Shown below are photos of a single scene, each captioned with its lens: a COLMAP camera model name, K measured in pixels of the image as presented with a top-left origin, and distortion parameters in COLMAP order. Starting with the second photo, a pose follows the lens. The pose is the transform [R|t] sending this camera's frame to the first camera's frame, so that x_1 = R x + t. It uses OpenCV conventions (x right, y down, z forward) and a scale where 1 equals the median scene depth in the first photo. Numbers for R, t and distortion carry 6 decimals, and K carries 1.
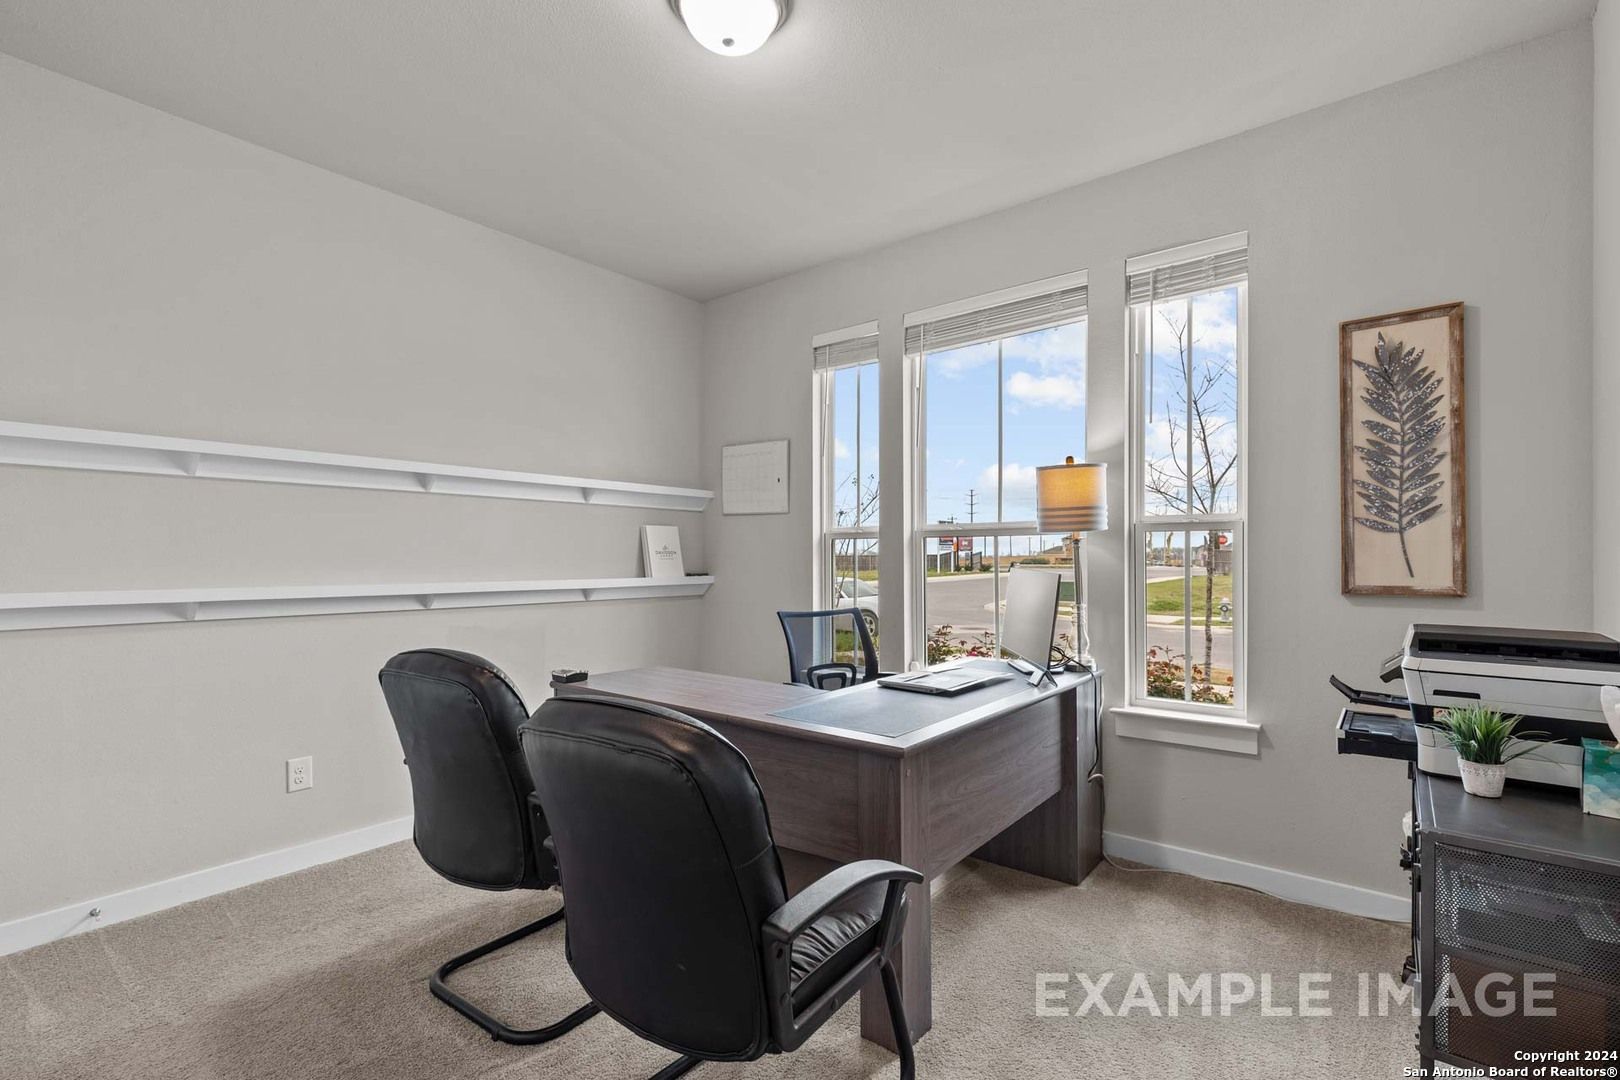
lens RADIAL K [[720.6, 0, 820.3], [0, 720.6, 557.4], [0, 0, 1]] dist [0.001908, -0.008808]
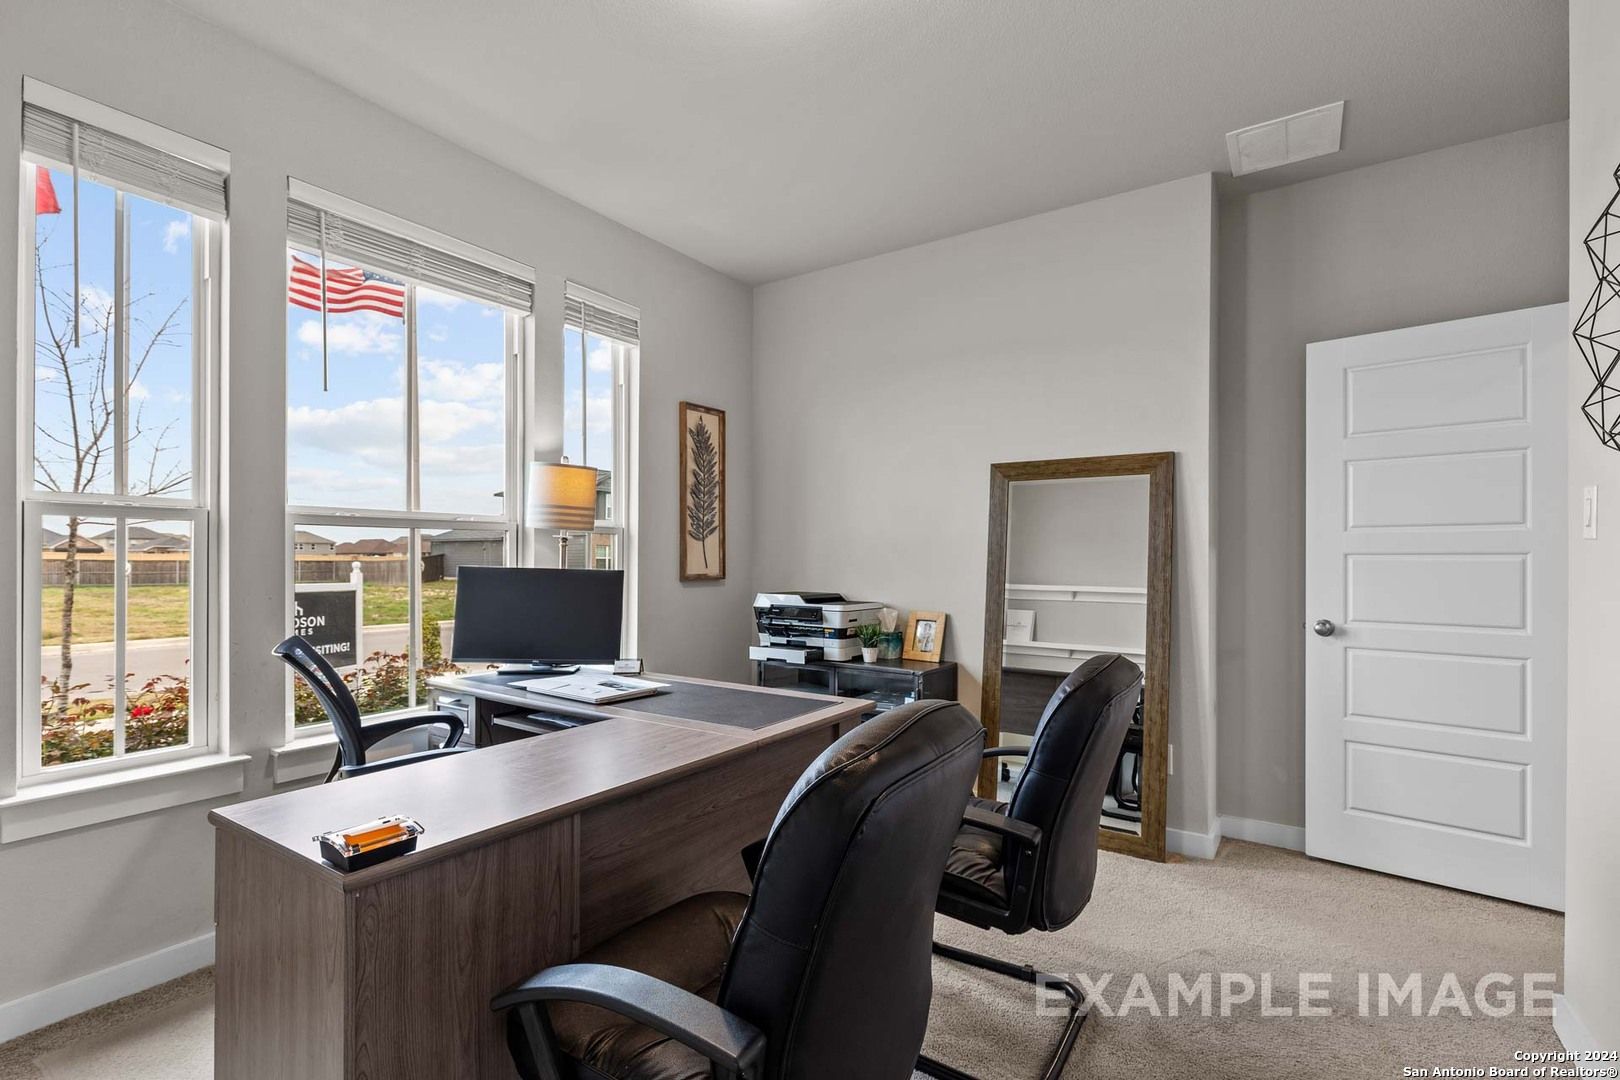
lens RADIAL K [[720.6, 0, 820.3], [0, 720.6, 557.4], [0, 0, 1]] dist [0.001908, -0.008808]
pose [[-0.106484, -0.006462, 0.994293, -0.836686], [0.000088, 0.999979, 0.006508, -0.008118], [-0.994314, 0.000780, -0.106482, 0.894185]]
